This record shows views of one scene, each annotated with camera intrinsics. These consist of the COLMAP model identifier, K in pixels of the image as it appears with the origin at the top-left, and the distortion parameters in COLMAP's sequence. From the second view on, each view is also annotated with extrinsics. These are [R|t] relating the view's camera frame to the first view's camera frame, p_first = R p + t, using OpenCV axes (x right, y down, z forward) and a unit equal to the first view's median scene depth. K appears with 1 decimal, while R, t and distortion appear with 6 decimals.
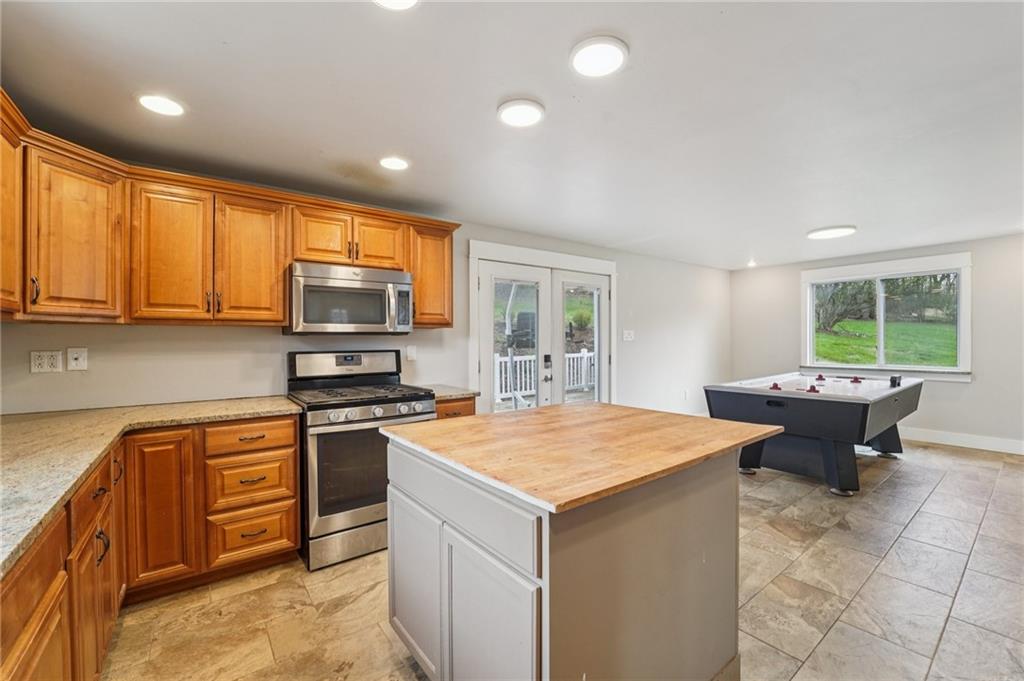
lens RADIAL K [[420.7, 0, 511.3], [0, 420.7, 338.4], [0, 0, 1]] dist [-0.027440, 0.003455]
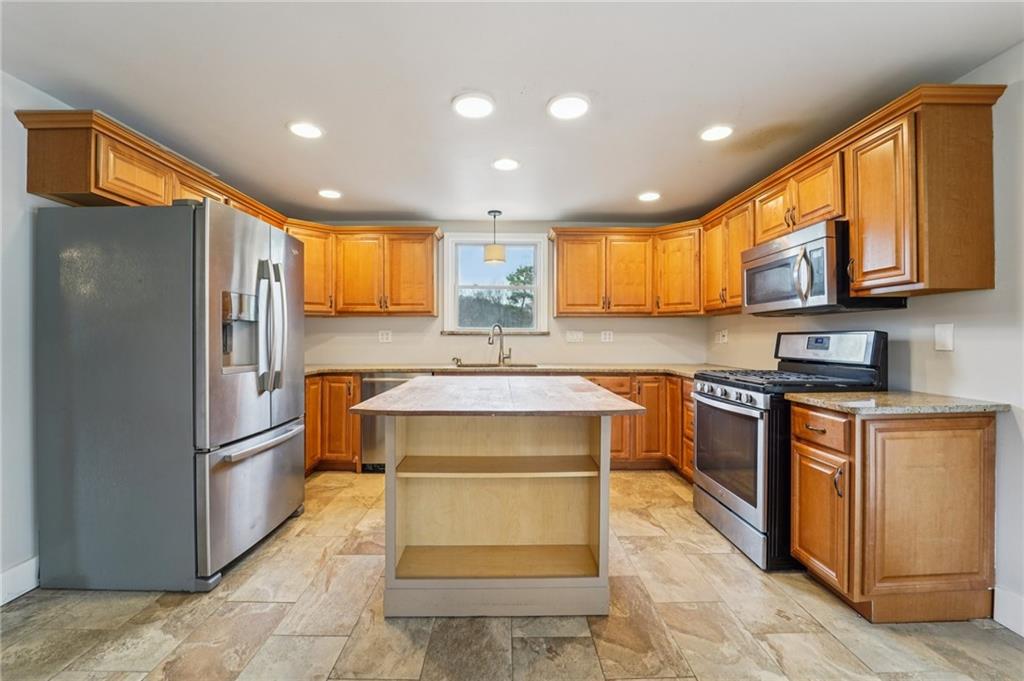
lens RADIAL K [[420.7, 0, 511.3], [0, 420.7, 338.4], [0, 0, 1]] dist [-0.027440, 0.003455]
pose [[-0.592233, 0.006430, -0.805741, 0.822727], [0.005435, 0.999977, 0.003985, 0.046746], [0.805748, -0.002019, -0.592255, 1.280171]]
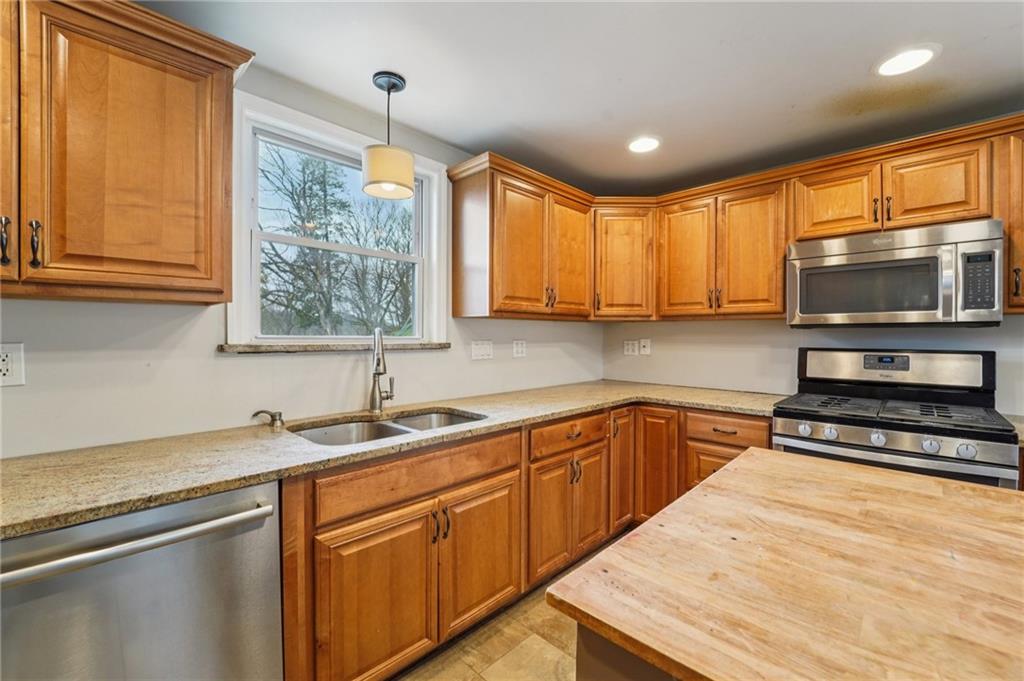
lens RADIAL K [[420.7, 0, 511.3], [0, 420.7, 338.4], [0, 0, 1]] dist [-0.027440, 0.003455]
pose [[0.148518, 0.015330, -0.988791, 0.279937], [-0.000247, 0.999880, 0.015464, -0.000050], [0.988910, -0.002053, 0.148504, 0.328459]]
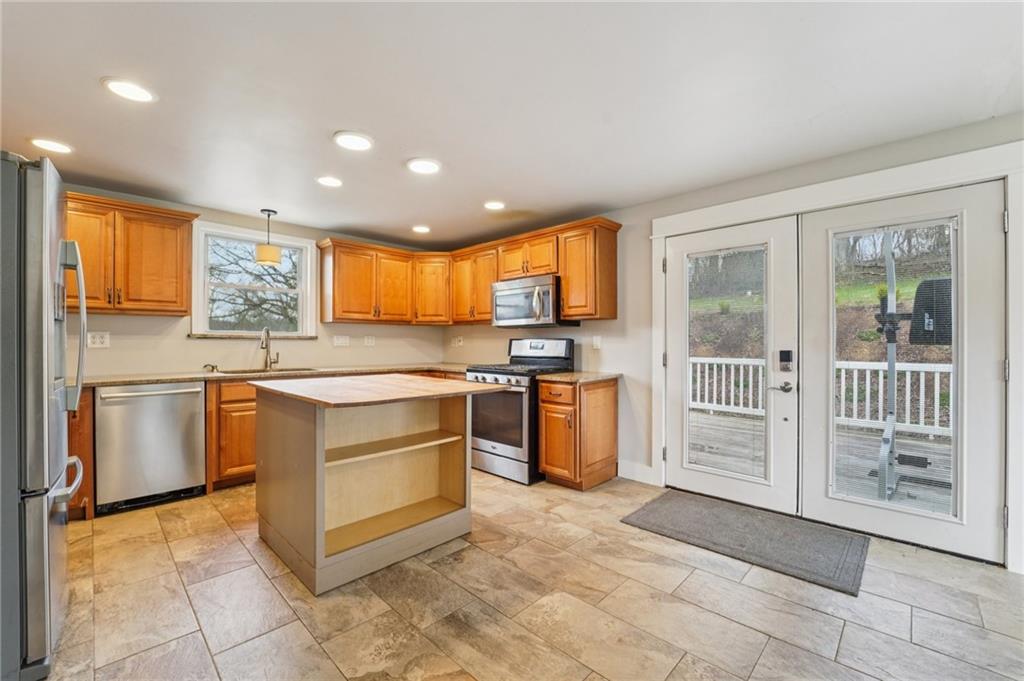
lens RADIAL K [[416.8, 0, 511.6], [0, 416.8, 343.0], [0, 0, 1]] dist [-0.024940, 0.000566]
pose [[0.150333, 0.008002, -0.988603, 1.220136], [0.000084, 0.999967, 0.008107, 0.041892], [0.988635, -0.001302, 0.150328, 0.913172]]
